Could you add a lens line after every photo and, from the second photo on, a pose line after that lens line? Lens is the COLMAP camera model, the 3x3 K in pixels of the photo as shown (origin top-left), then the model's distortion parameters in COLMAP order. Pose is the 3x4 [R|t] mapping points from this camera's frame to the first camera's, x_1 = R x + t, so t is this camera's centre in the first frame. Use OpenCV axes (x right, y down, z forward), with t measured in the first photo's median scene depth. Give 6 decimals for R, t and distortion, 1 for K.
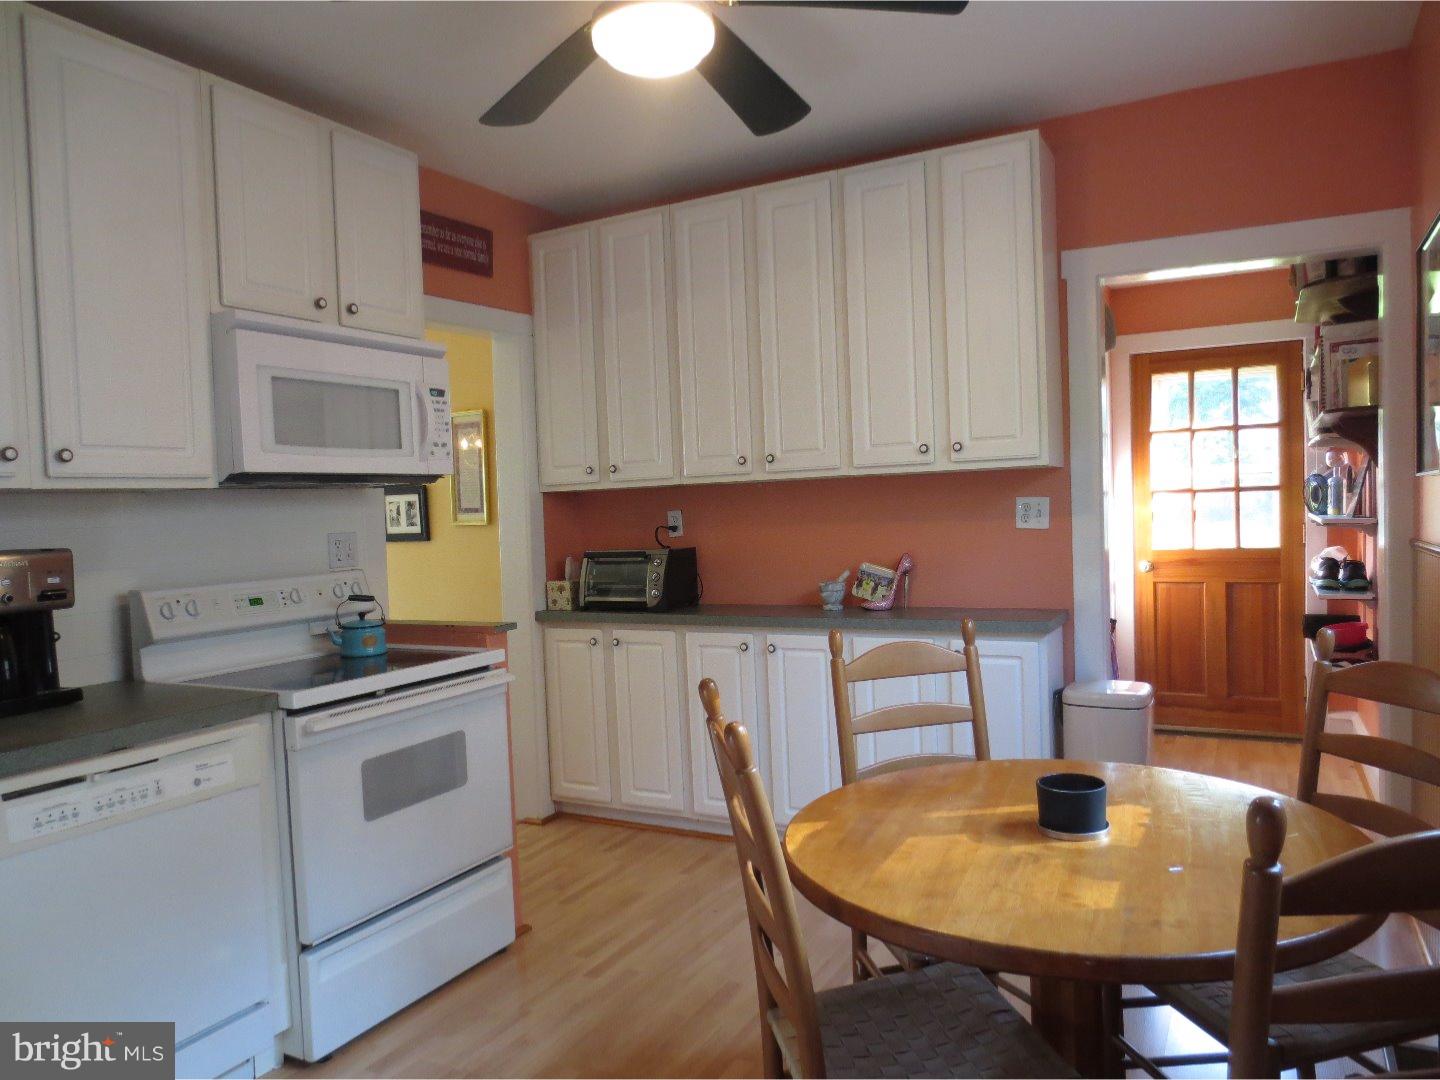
lens RADIAL K [[1005.5, 0, 721.3], [0, 1005.5, 536.5], [0, 0, 1]] dist [-0.022086, -0.002396]
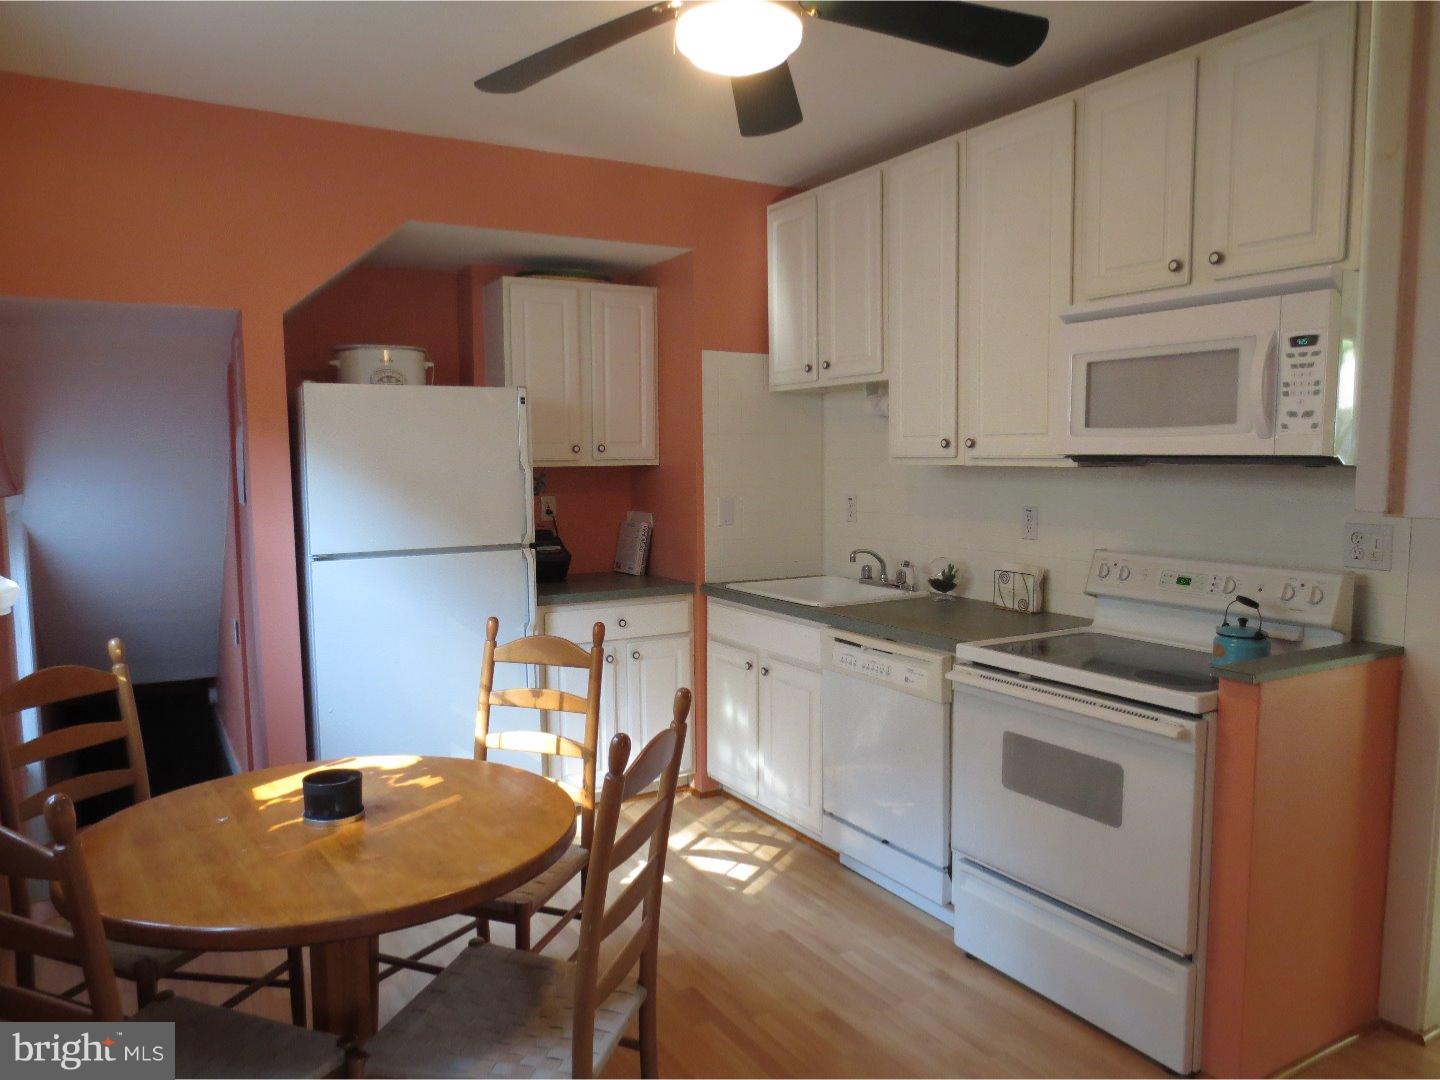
lens RADIAL K [[1005.5, 0, 718.4], [0, 1005.5, 548.2], [0, 0, 1]] dist [-0.022086, -0.002396]
pose [[-0.478724, 0.120214, -0.869697, 0.607866], [-0.014331, 0.989380, 0.144645, -0.102966], [0.877849, 0.081709, -0.471917, 1.075080]]
